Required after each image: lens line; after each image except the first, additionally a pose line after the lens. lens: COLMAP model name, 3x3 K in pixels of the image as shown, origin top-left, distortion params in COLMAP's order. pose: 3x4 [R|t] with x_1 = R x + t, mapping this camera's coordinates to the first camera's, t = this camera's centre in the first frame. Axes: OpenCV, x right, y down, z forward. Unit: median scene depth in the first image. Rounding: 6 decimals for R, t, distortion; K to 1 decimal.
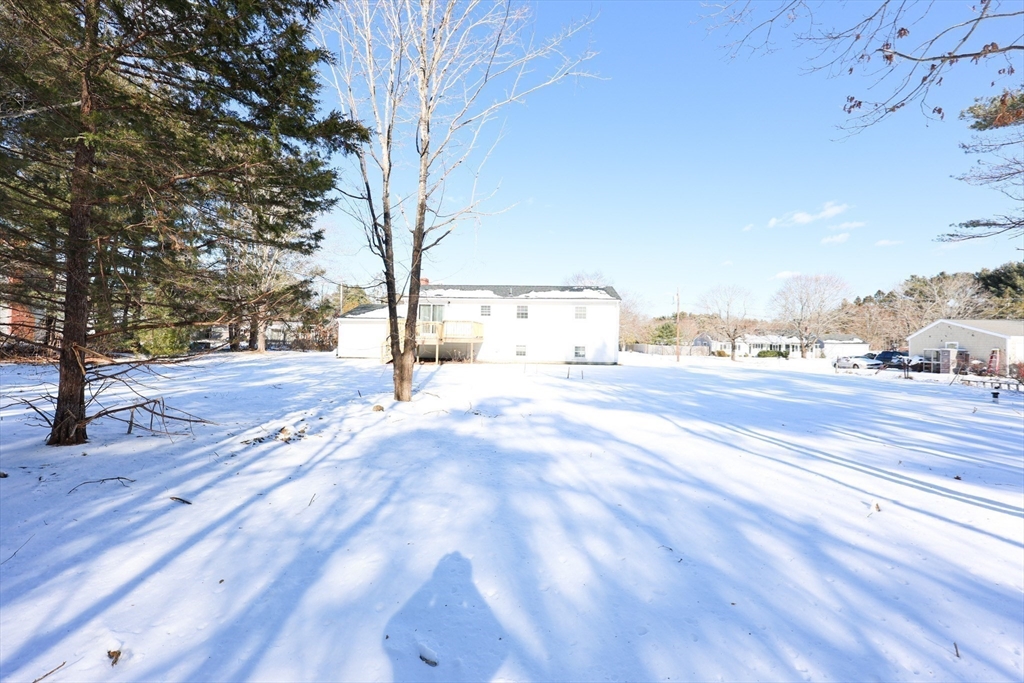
lens RADIAL K [[414.3, 0, 511.9], [0, 414.3, 337.1], [0, 0, 1]] dist [-0.000592, -0.000214]
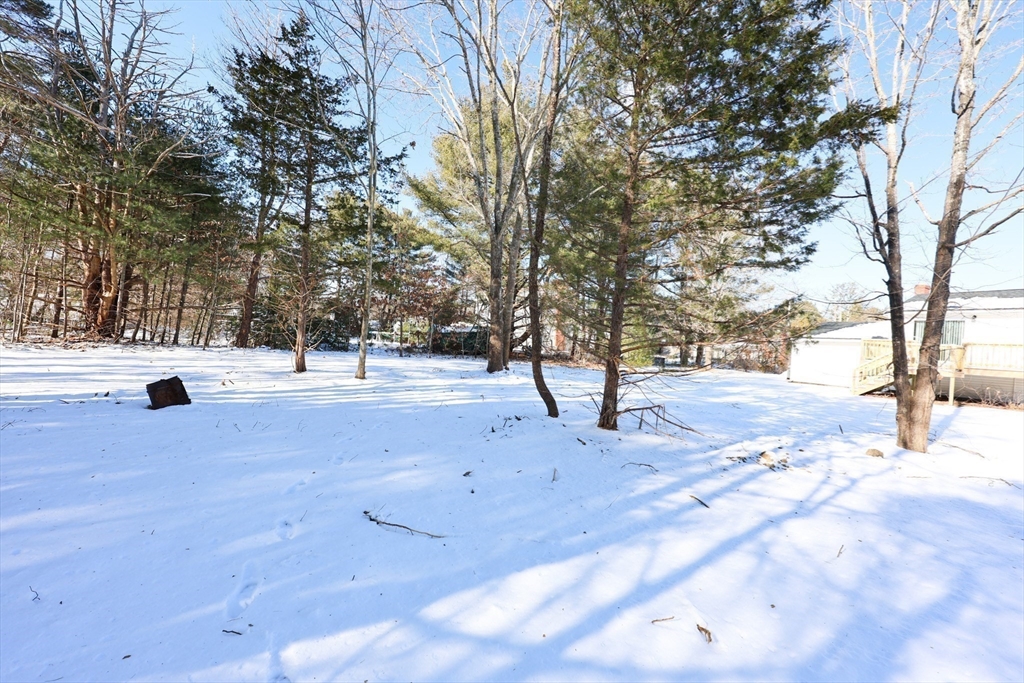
lens RADIAL K [[410.8, 0, 514.5], [0, 410.8, 340.2], [0, 0, 1]] dist [0.000170, -0.000027]
pose [[0.566405, 0.014069, -0.824007, -0.105497], [-0.045396, 0.998869, -0.014149, -0.002912], [0.822876, 0.045421, 0.566403, -0.042106]]
